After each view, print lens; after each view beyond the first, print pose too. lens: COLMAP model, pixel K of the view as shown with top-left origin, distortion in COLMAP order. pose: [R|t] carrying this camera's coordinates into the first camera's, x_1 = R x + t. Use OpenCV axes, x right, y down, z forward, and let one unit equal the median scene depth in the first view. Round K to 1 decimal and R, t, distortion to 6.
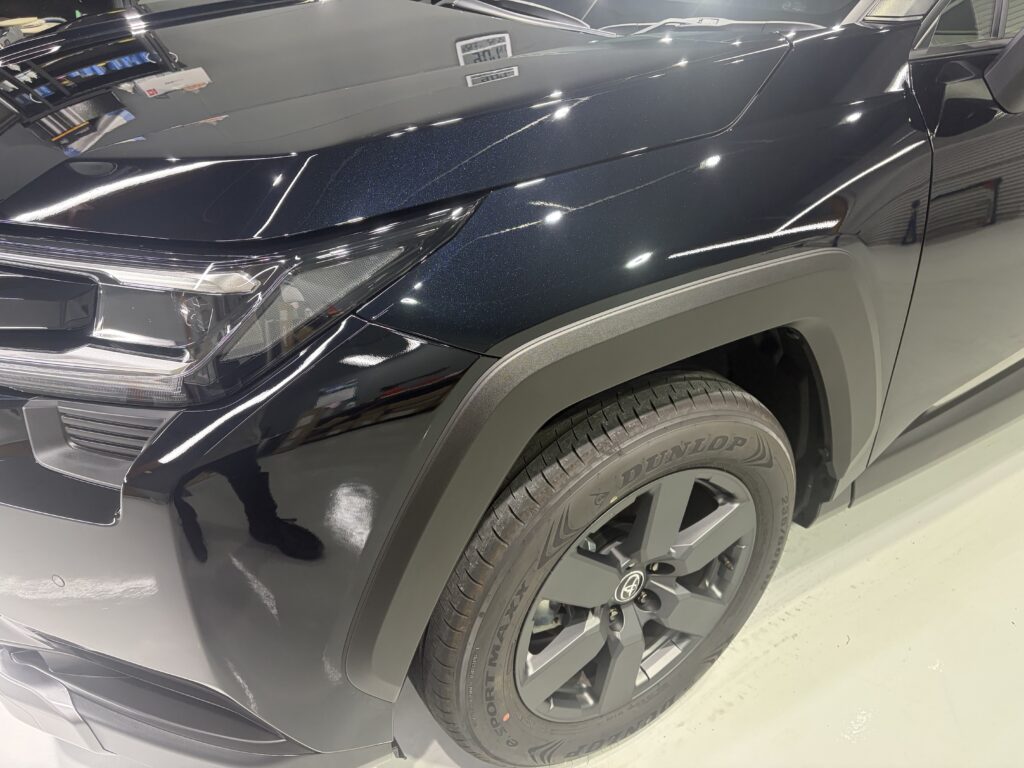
lens RADIAL K [[794.9, 0, 519.3], [0, 794.9, 386.6], [0, 0, 1]] dist [0.029398, -0.024799]
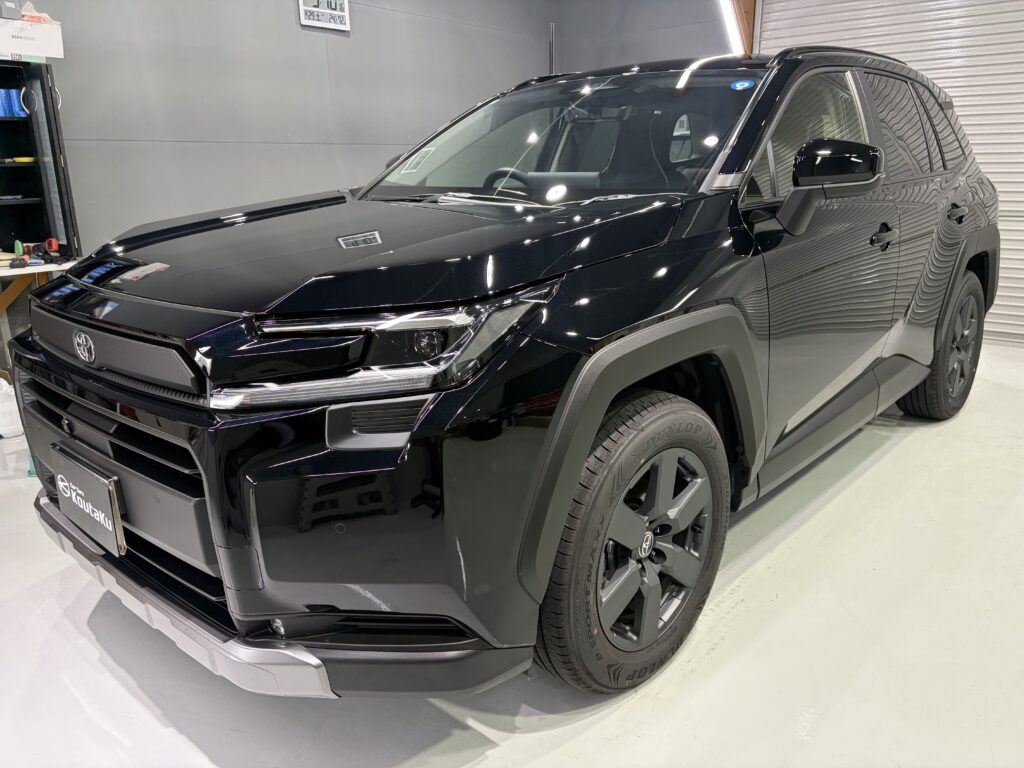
lens RADIAL K [[794.9, 0, 506.8], [0, 794.9, 382.3], [0, 0, 1]] dist [0.029398, -0.024799]
pose [[0.967400, -0.107245, 0.229425, -0.417796], [0.165414, 0.953551, -0.251751, 0.293510], [-0.191769, 0.281494, 0.940205, -0.421992]]
